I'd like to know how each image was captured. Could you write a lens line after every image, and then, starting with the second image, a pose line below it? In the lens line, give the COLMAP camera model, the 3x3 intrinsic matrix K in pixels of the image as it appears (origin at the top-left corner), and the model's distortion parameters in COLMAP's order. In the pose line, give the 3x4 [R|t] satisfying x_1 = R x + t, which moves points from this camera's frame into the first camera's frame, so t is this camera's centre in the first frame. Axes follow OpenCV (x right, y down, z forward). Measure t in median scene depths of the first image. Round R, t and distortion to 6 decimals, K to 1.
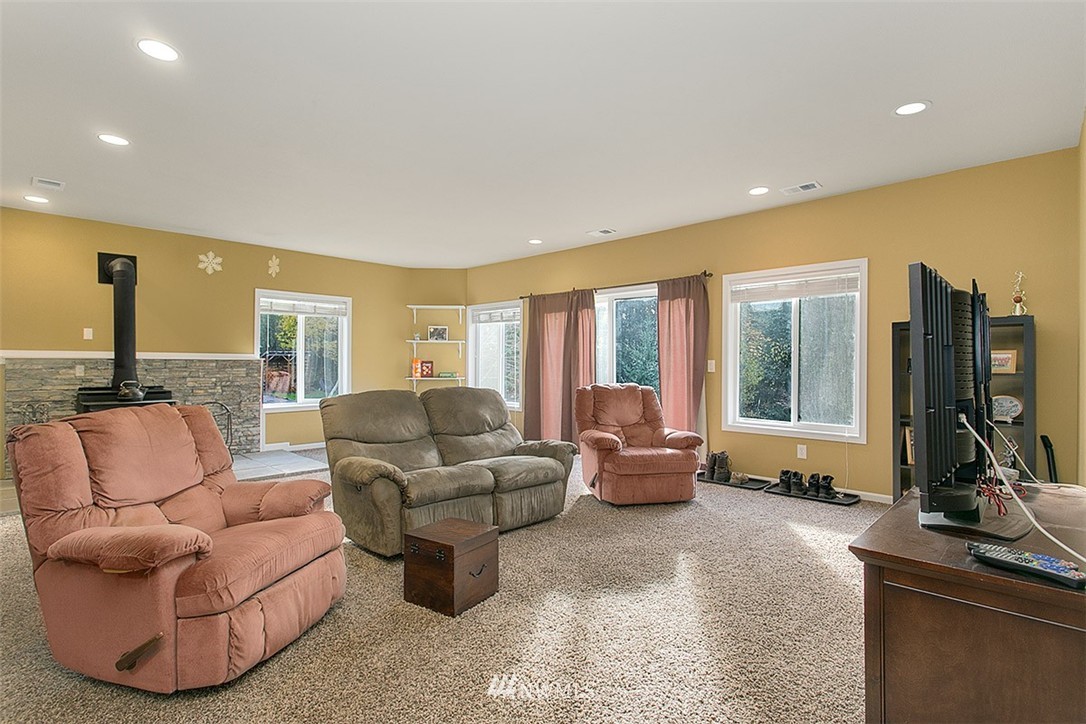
lens RADIAL K [[537.7, 0, 543.0], [0, 537.7, 362.0], [0, 0, 1]] dist [-0.002051, -0.000771]
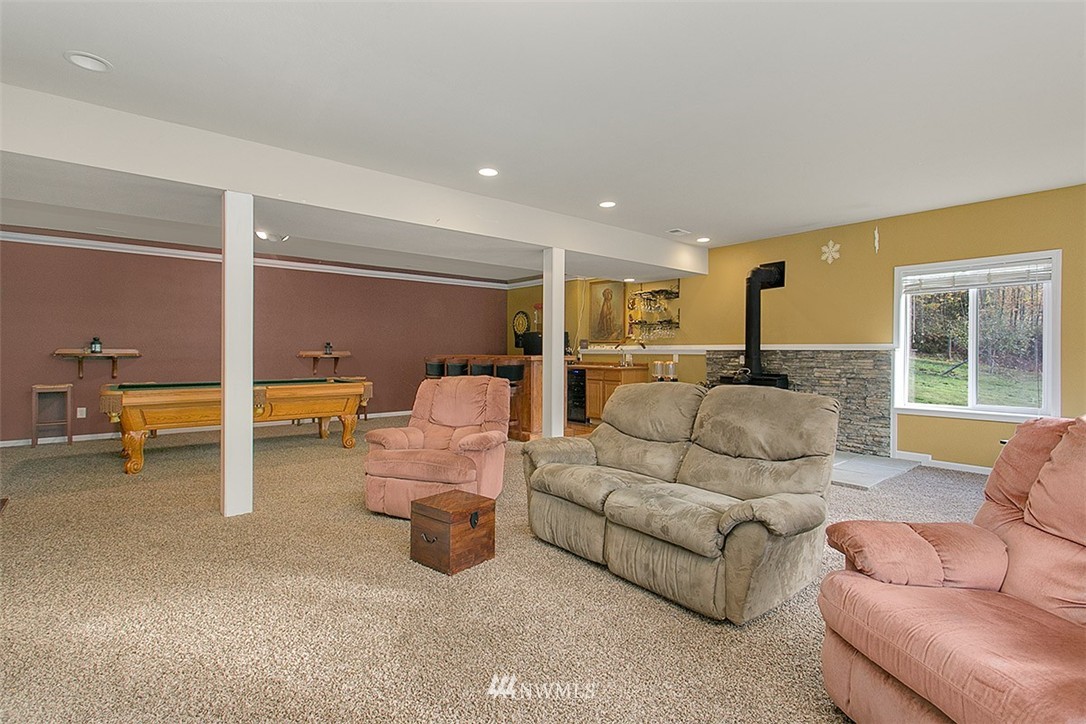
lens RADIAL K [[537.7, 0, 543.0], [0, 537.7, 362.0], [0, 0, 1]] dist [-0.002051, -0.000771]
pose [[-0.158866, 0.015978, -0.987171, 0.431534], [-0.000798, 0.999867, 0.016312, 0.001111], [0.987300, 0.003379, -0.158833, 0.626164]]
